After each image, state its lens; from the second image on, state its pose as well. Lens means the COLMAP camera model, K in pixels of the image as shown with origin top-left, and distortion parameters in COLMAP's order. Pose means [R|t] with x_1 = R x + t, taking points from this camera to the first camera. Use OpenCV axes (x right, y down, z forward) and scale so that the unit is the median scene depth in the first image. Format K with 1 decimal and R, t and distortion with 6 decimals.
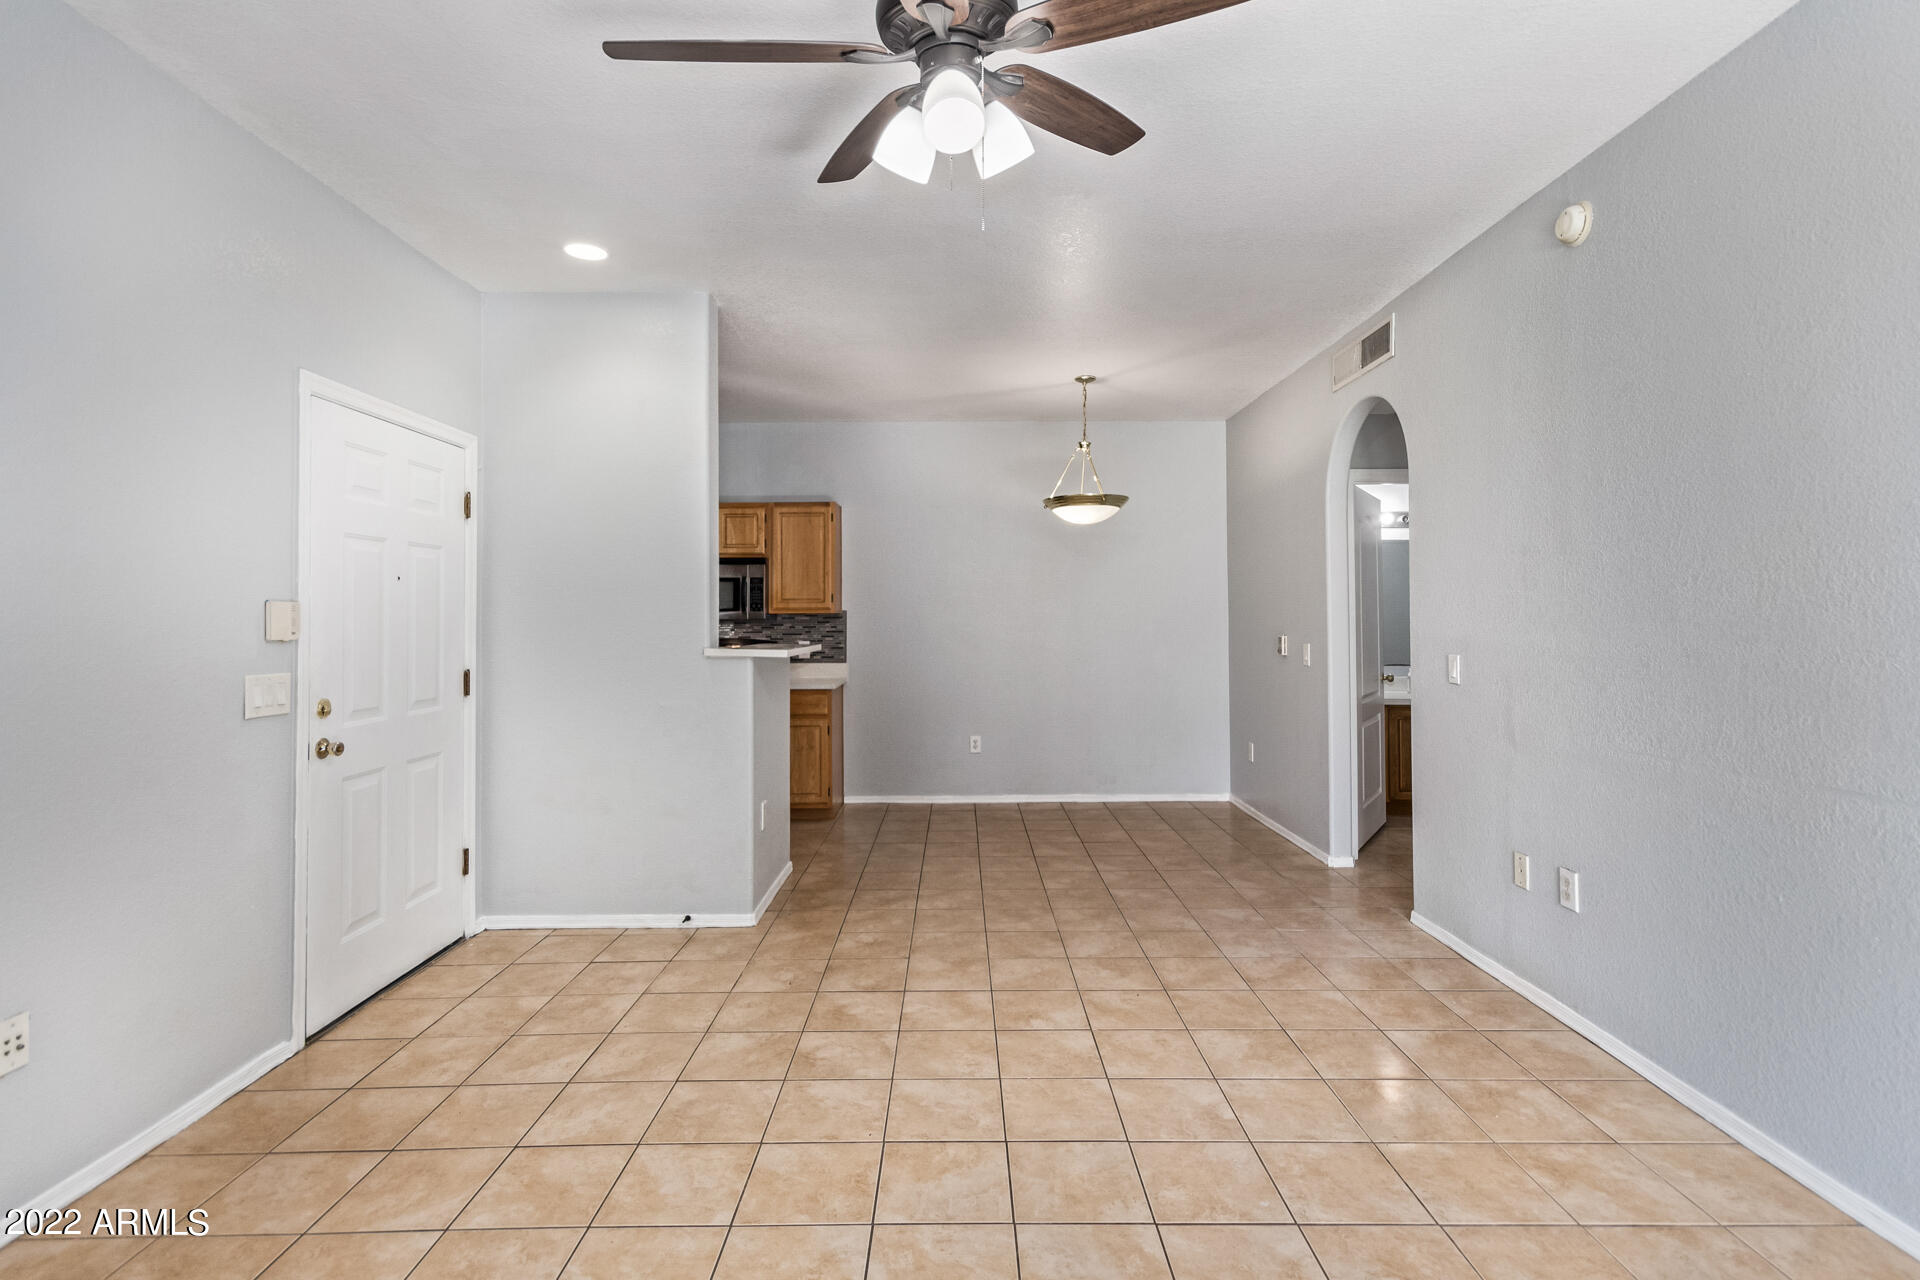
lens RADIAL K [[912.9, 0, 960.1], [0, 912.9, 604.3], [0, 0, 1]] dist [0.012364, 0.000084]
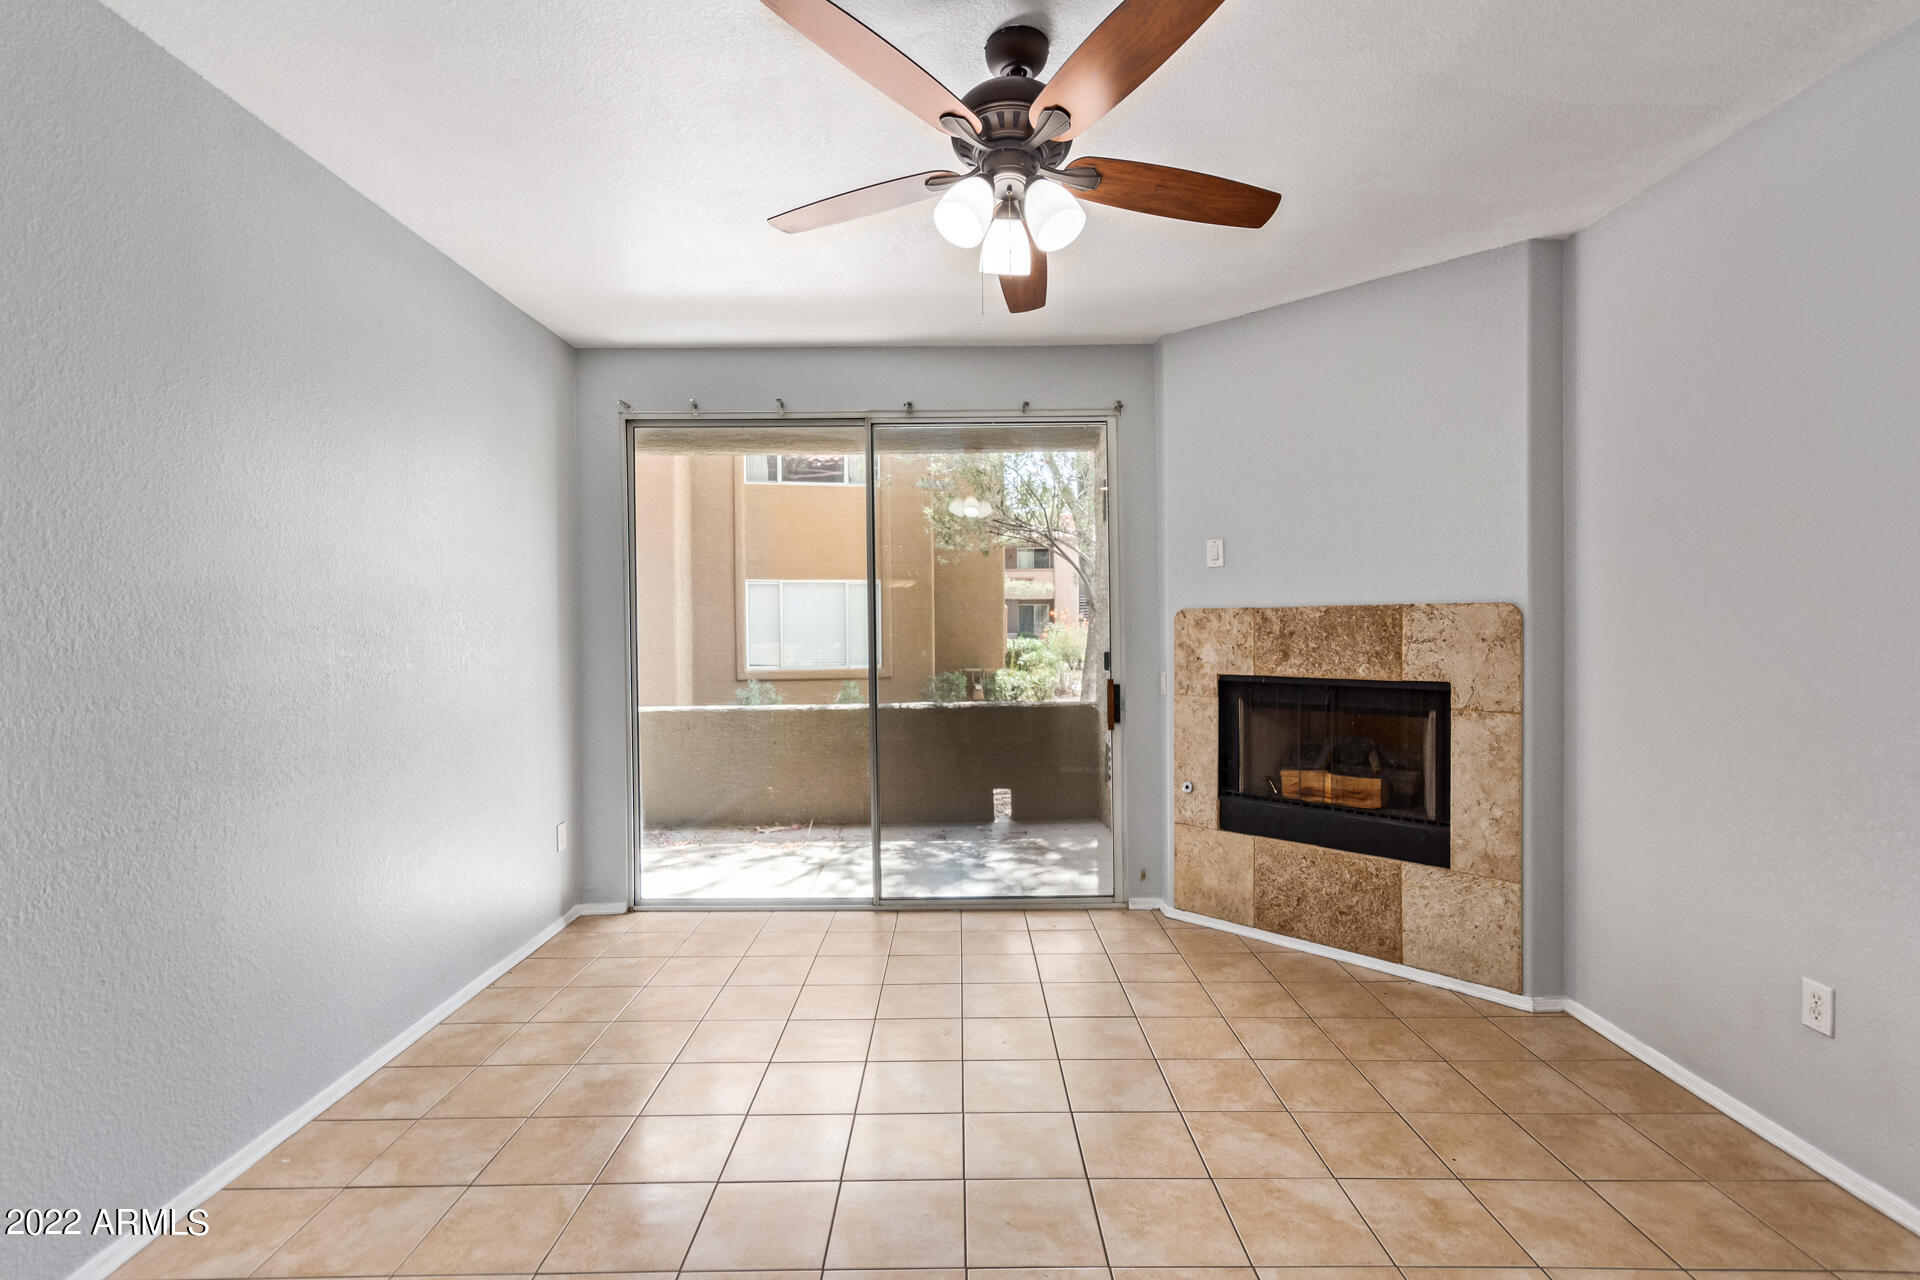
lens RADIAL K [[894.5, 0, 961.0], [0, 894.5, 620.8], [0, 0, 1]] dist [0.009227, 0.000336]
pose [[-0.999952, 0.009772, -0.001103, 0.030599], [0.009799, 0.999589, -0.026948, 0.002287], [0.000839, -0.026958, -0.999636, 1.035240]]
